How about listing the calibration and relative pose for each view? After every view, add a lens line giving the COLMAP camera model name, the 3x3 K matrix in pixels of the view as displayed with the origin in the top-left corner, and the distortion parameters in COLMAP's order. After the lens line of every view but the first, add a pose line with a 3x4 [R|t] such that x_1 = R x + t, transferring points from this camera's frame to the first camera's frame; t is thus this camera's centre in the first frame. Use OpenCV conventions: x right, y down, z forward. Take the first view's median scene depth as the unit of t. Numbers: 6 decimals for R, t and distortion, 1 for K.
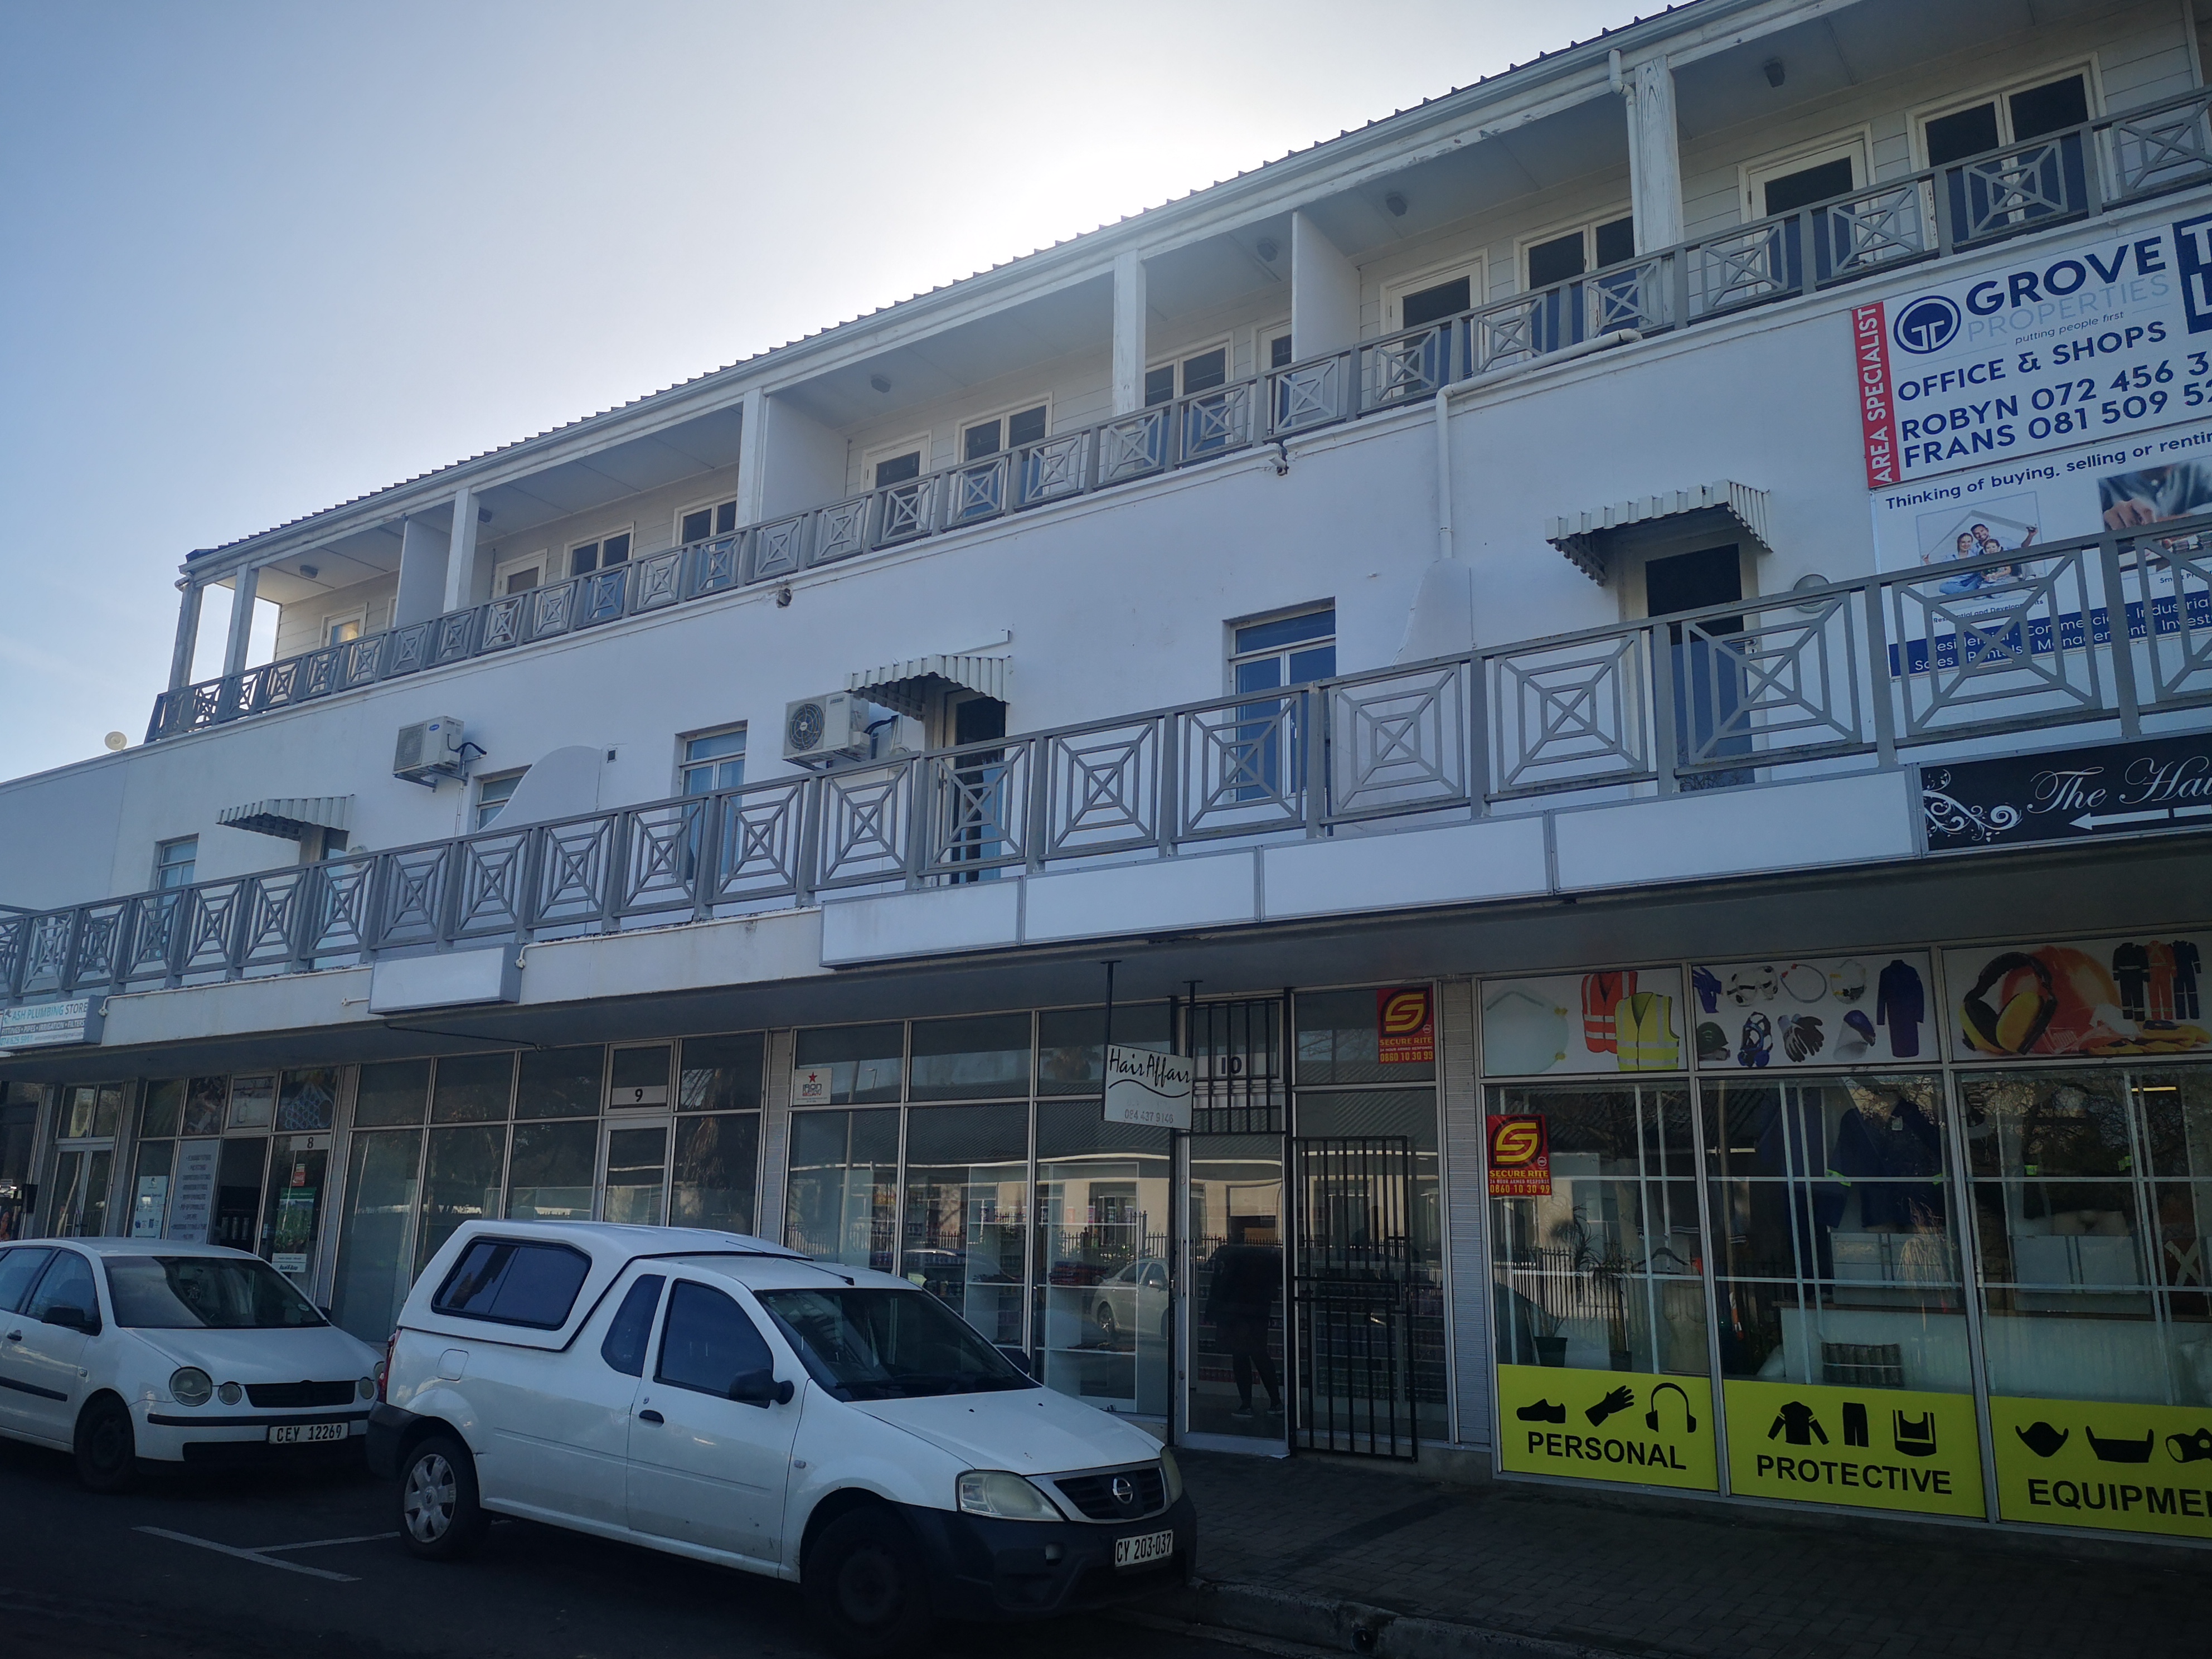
lens RADIAL K [[1736.9, 0, 1071.4], [0, 1736.9, 829.3], [0, 0, 1]] dist [0.096858, -0.111855]
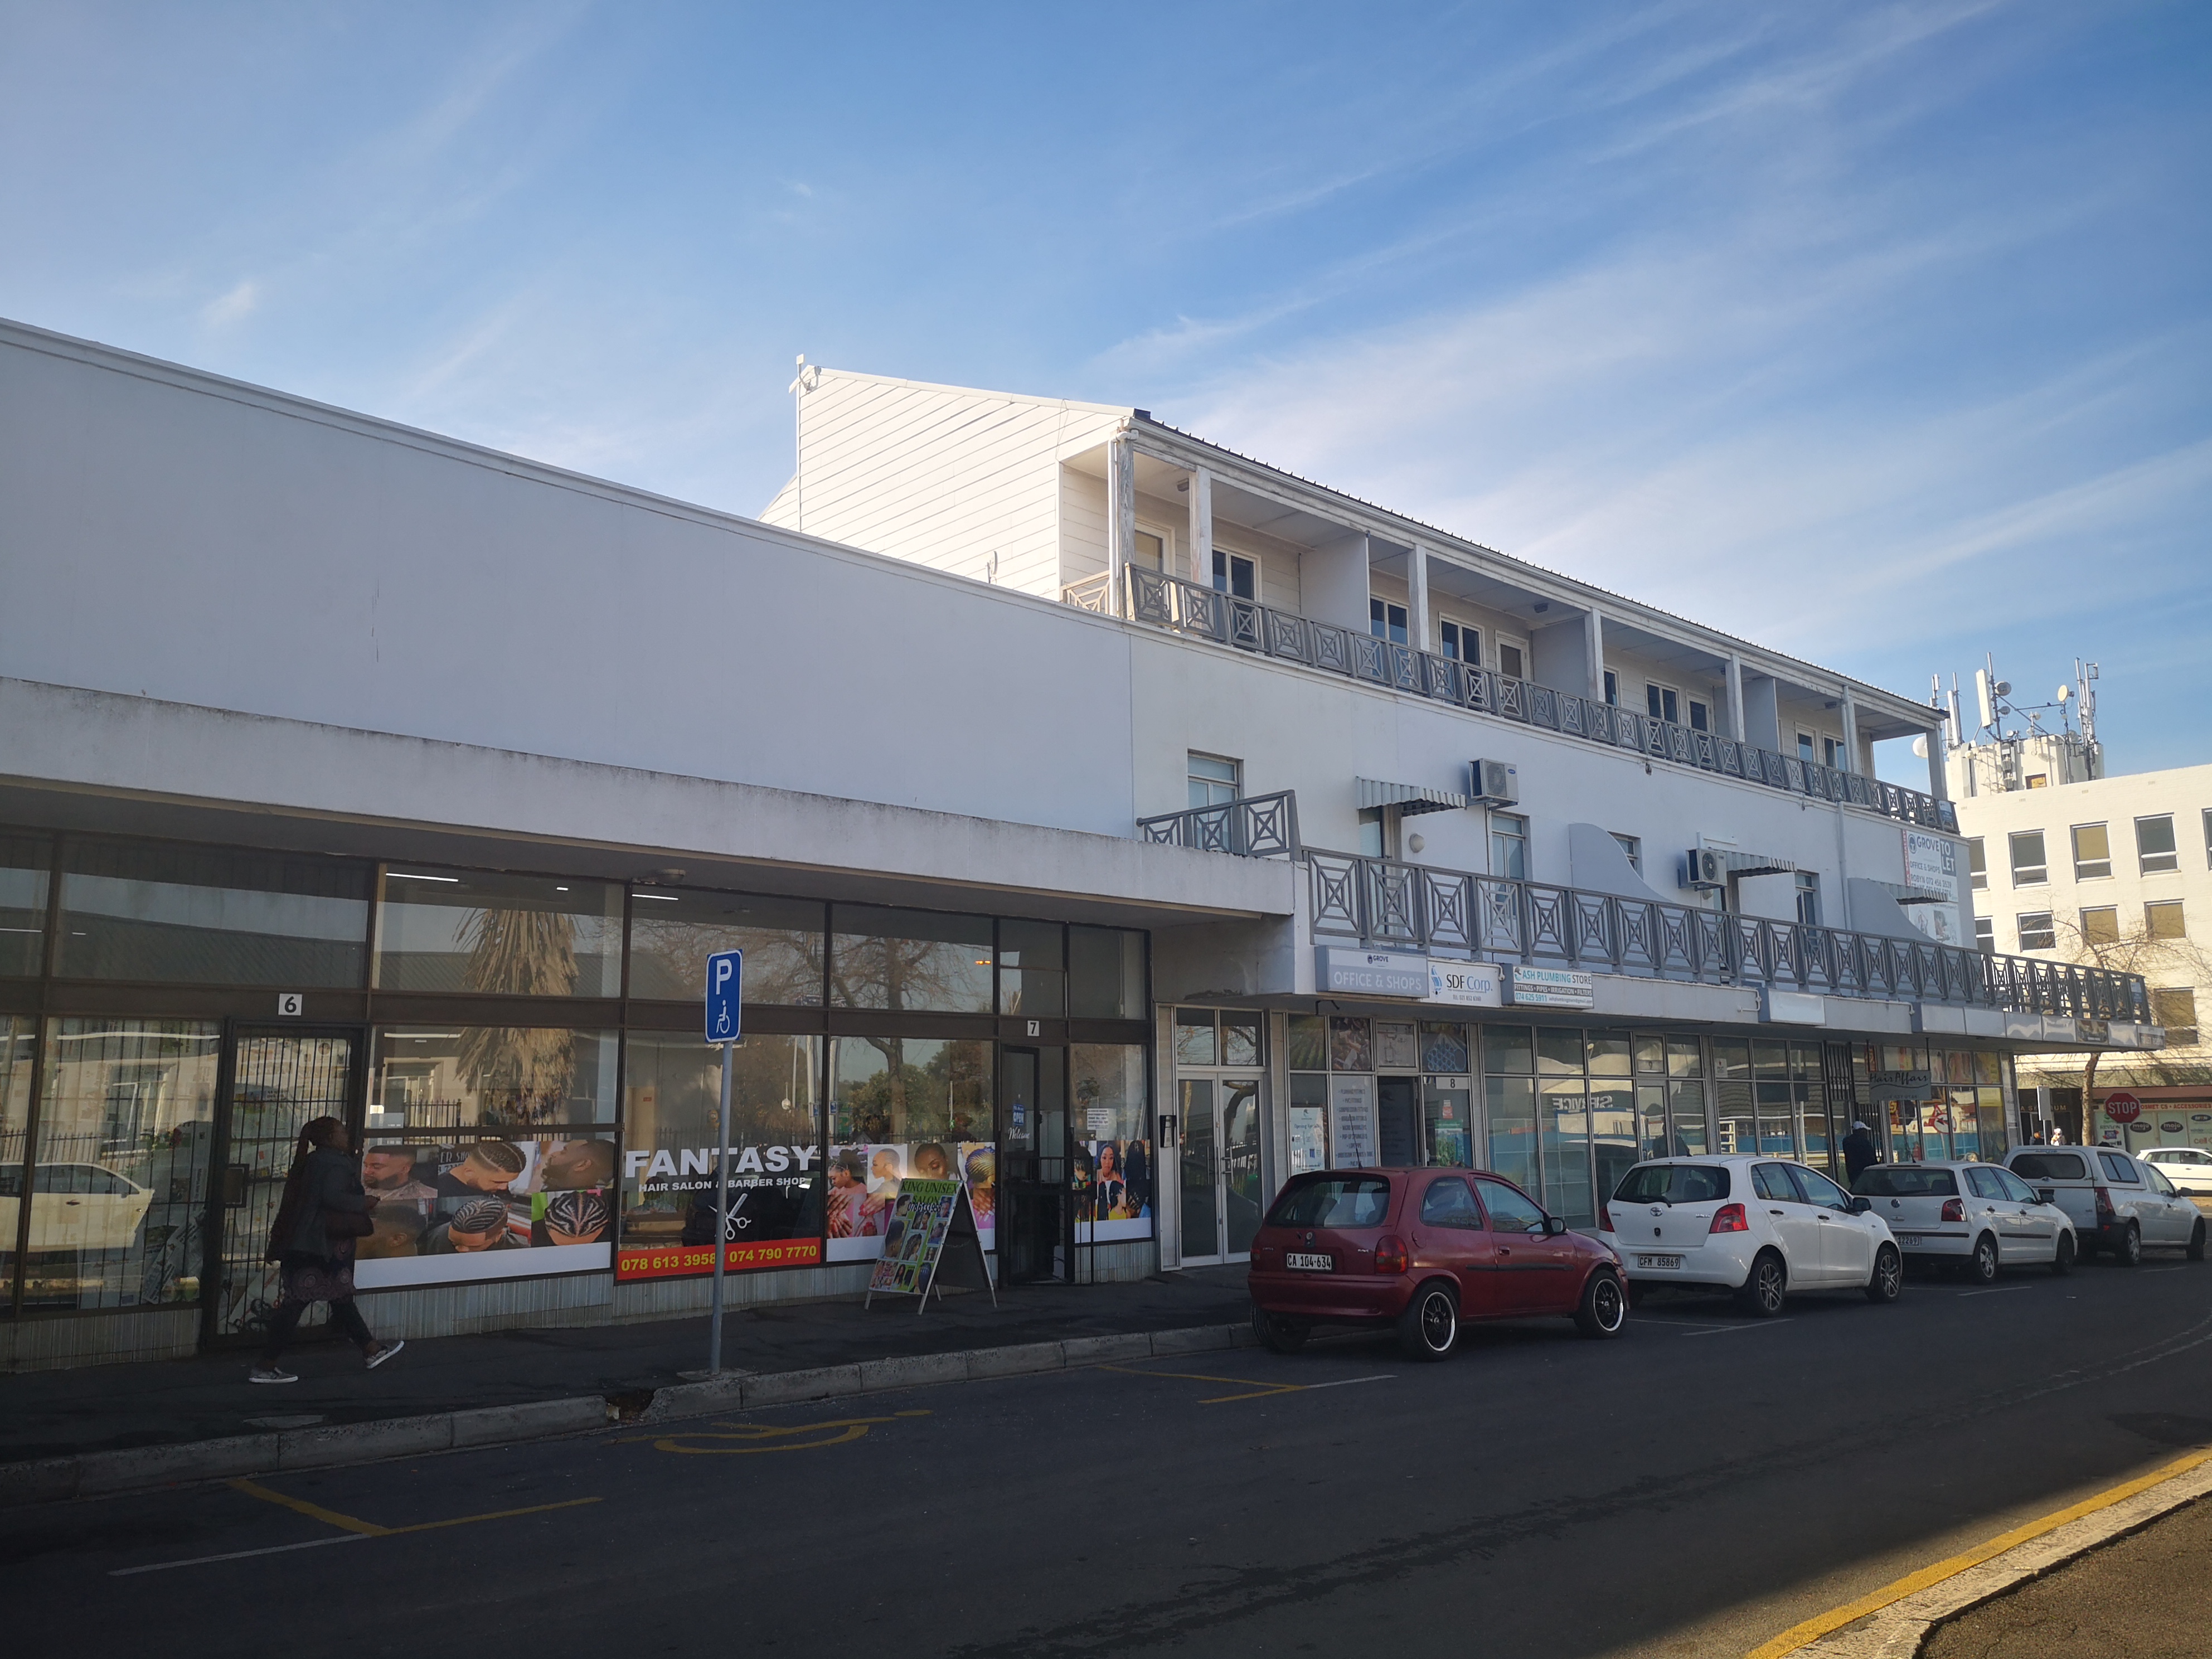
lens RADIAL K [[1706.9, 0, 1100.9], [0, 1706.9, 833.0], [0, 0, 1]] dist [0.108190, -0.138404]
pose [[0.210780, 0.137673, 0.967790, -2.147221], [-0.216726, 0.971976, -0.091067, 0.219644], [-0.953206, -0.190550, 0.234710, 1.271495]]
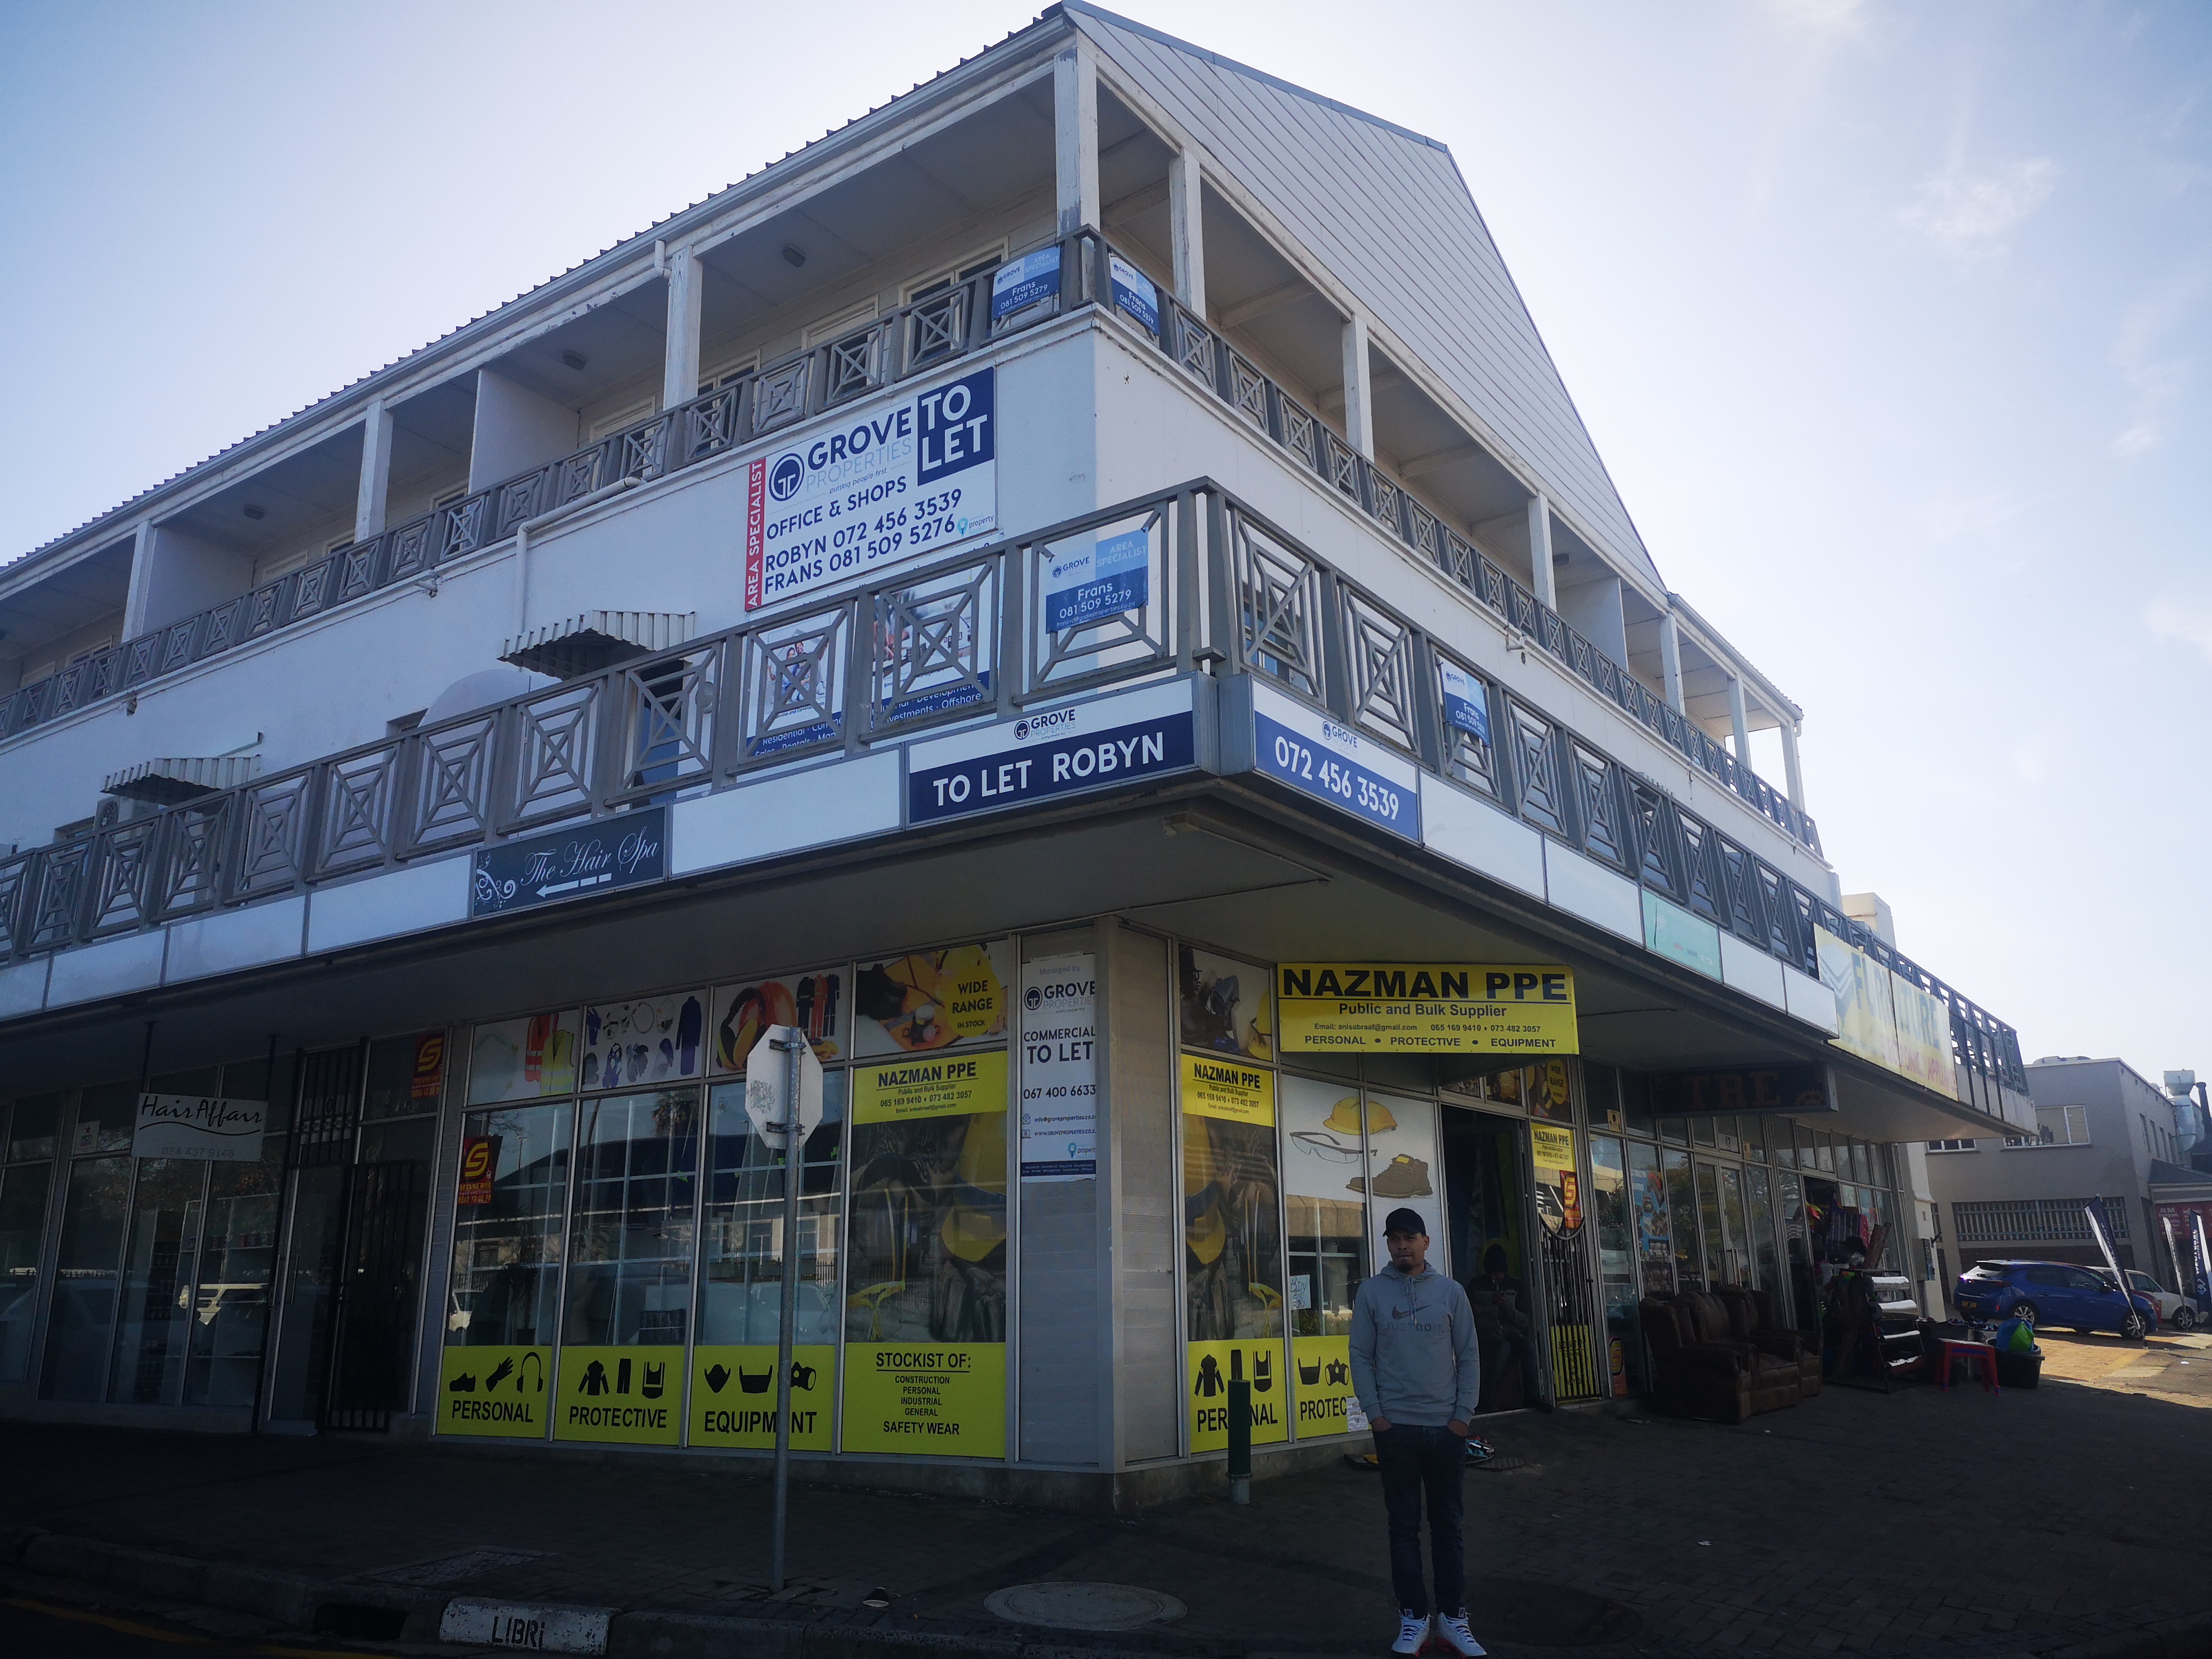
lens RADIAL K [[1736.9, 0, 1071.4], [0, 1736.9, 829.3], [0, 0, 1]] dist [0.096858, -0.111855]
pose [[0.999233, -0.036198, -0.014955, 0.570958], [0.035783, 0.998991, -0.027144, -0.000403], [0.015923, 0.026588, 0.999520, -0.168737]]
